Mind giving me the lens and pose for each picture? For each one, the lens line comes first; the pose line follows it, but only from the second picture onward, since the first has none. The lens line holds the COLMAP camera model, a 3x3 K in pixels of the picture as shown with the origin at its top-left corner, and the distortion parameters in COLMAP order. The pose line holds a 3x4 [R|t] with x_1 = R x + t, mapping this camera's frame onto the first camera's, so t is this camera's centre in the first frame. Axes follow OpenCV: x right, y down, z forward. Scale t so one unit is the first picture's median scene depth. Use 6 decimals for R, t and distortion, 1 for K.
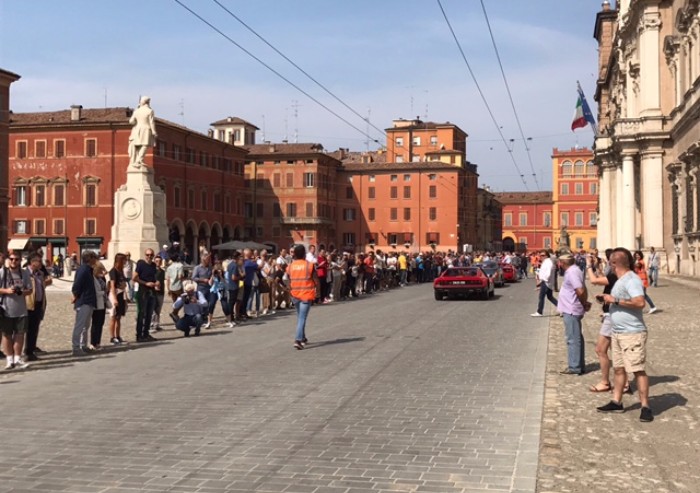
lens RADIAL K [[808.4, 0, 322.8], [0, 808.4, 246.9], [0, 0, 1]] dist [0.027961, 0.006868]
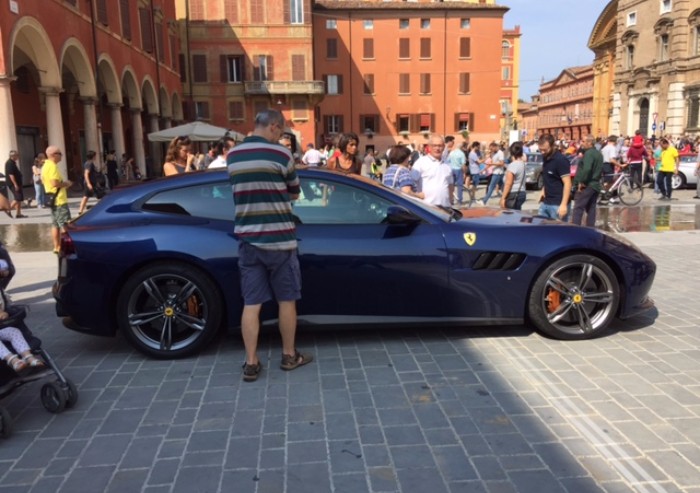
lens RADIAL K [[593.2, 0, 350.0], [0, 593.2, 246.5], [0, 0, 1]] dist [0.060429, -0.083613]
pose [[0.932976, -0.082334, 0.350394, -0.127663], [0.023352, 0.985282, 0.169337, 0.005113], [-0.359179, -0.149805, 0.921167, 0.566106]]
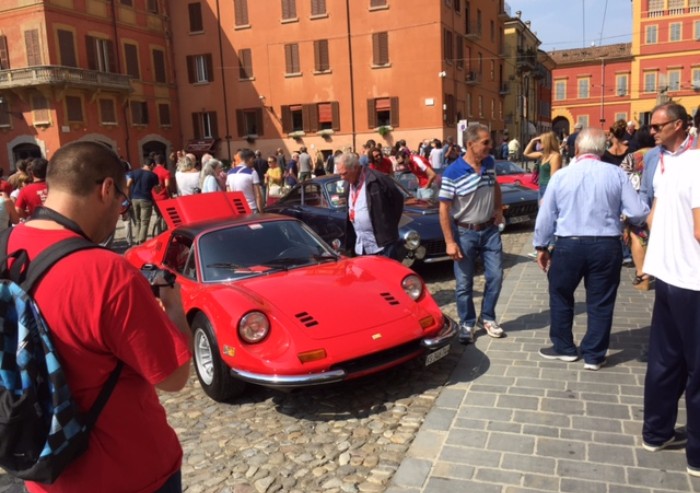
lens RADIAL K [[593.2, 0, 350.0], [0, 593.2, 246.5], [0, 0, 1]] dist [0.060429, -0.083613]
pose [[0.994202, -0.036089, -0.101287, 0.145573], [0.052327, 0.985311, 0.162556, 0.006310], [0.093933, -0.166914, 0.981487, 0.686408]]
